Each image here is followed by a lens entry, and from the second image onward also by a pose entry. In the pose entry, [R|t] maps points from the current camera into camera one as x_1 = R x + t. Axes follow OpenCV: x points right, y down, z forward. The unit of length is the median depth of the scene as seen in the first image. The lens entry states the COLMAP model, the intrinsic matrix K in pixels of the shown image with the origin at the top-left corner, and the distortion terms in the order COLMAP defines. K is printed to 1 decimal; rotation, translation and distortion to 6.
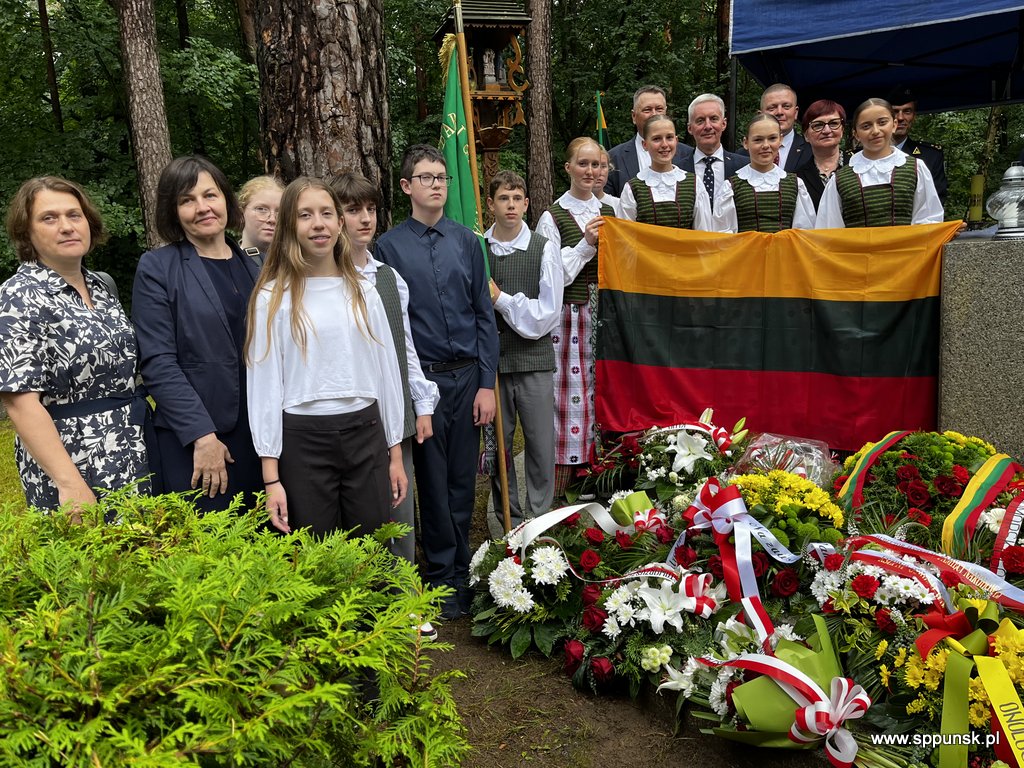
lens RADIAL K [[775.3, 0, 512.3], [0, 775.3, 383.5], [0, 0, 1]] dist [0.061884, -0.078943]
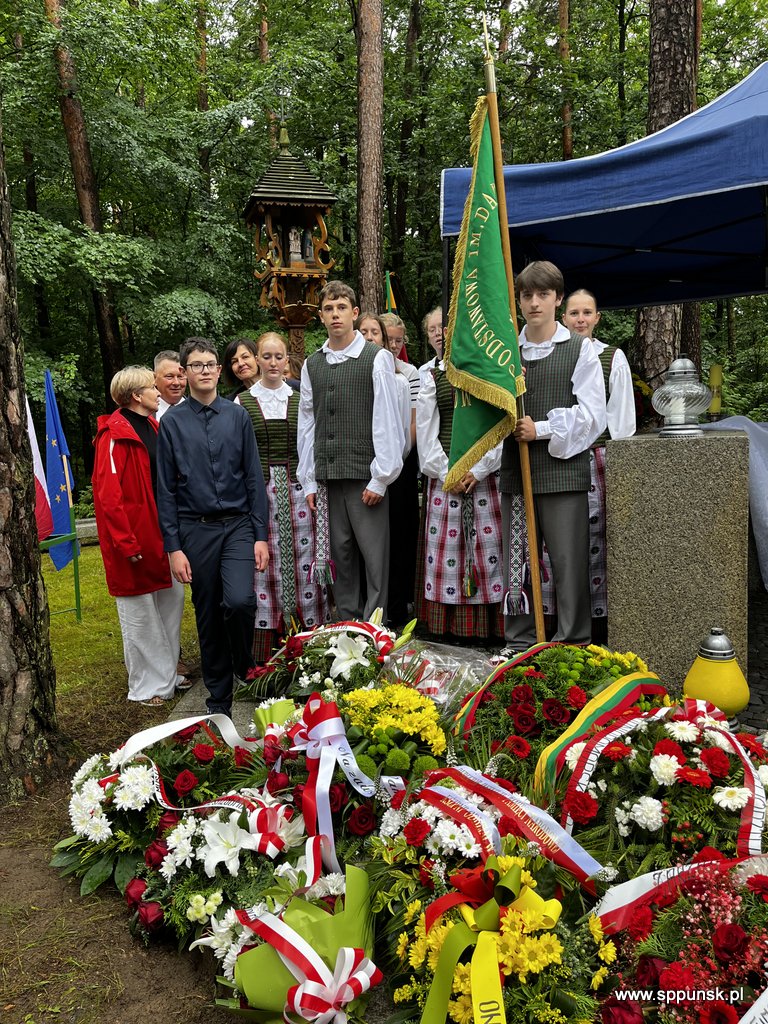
lens RADIAL K [[775.3, 0, 385.5], [0, 775.3, 516.2], [0, 0, 1]] dist [0.061884, -0.078943]
pose [[0.999732, 0.022693, -0.004549, 0.318075], [-0.022898, 0.998401, -0.051686, -0.036455], [0.003369, 0.051776, 0.998653, 0.084886]]
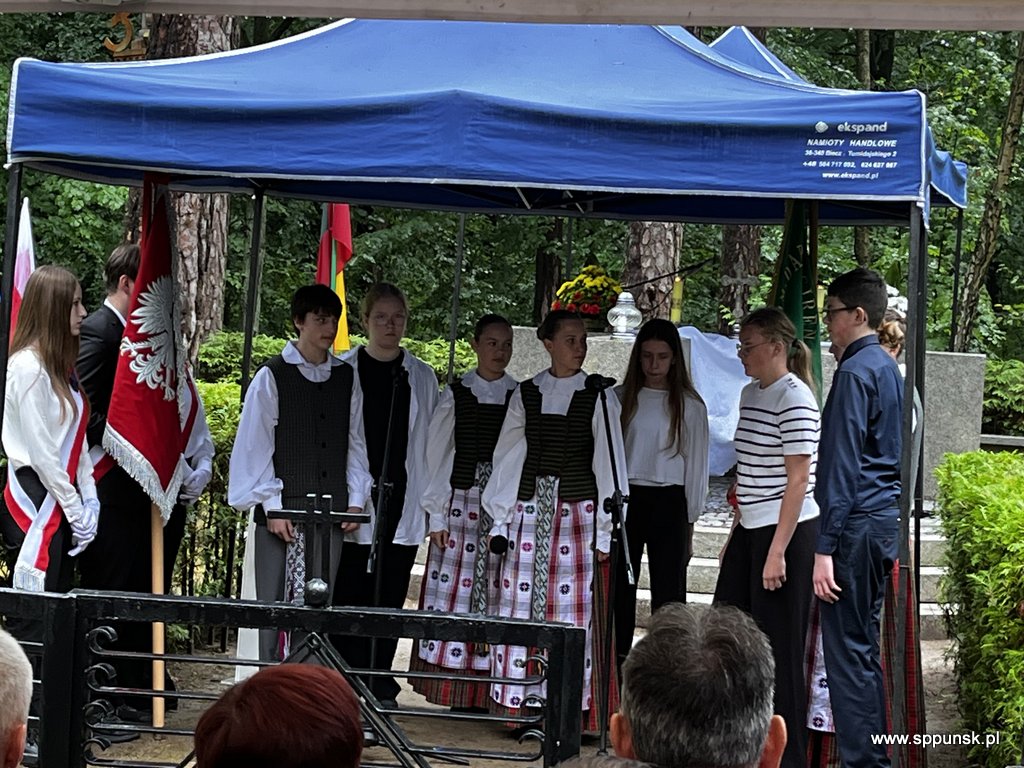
lens RADIAL K [[2414.1, 0, 506.4], [0, 2414.1, 383.3], [0, 0, 1]] dist [0.178216, 0.000000]
pose [[0.970895, 0.102265, 0.216574, -0.606388], [-0.076851, 0.989464, -0.122698, 0.515121], [-0.226840, 0.102483, 0.968525, -3.653815]]
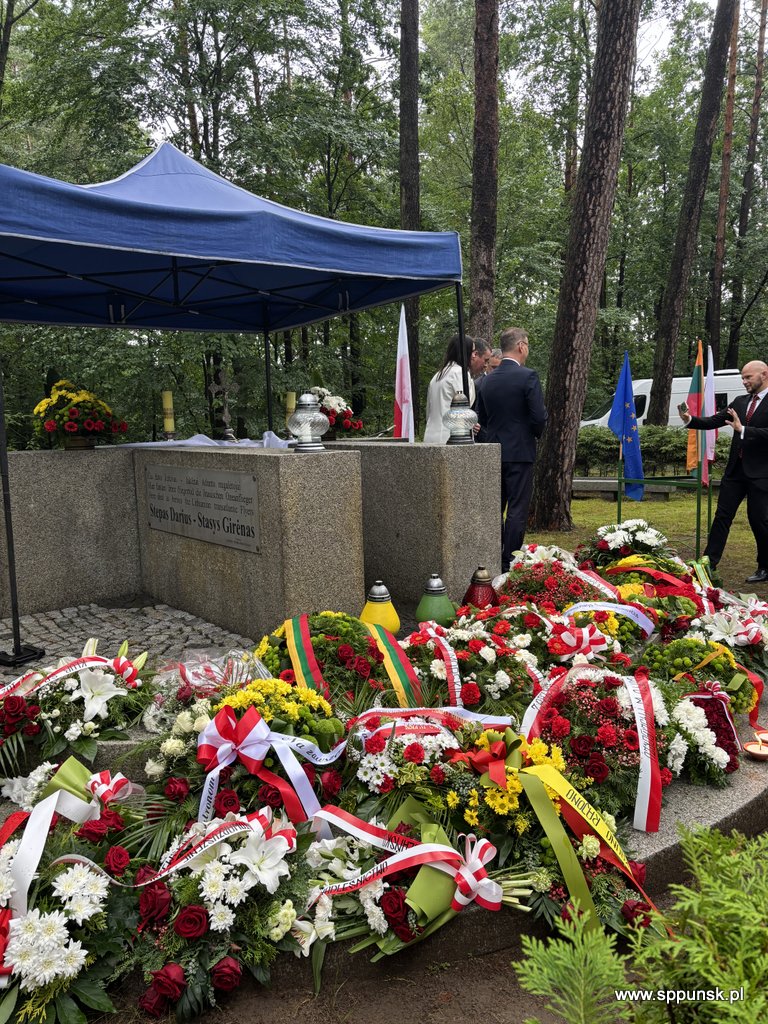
lens RADIAL K [[771.9, 0, 383.3], [0, 771.9, 512.1], [0, 0, 1]] dist [0.033518, -0.008803]
pose [[0.463556, -0.061850, 0.883906, -0.426940], [0.138199, 0.990399, -0.003175, -0.072590], [-0.875224, 0.123627, 0.467653, 0.359186]]
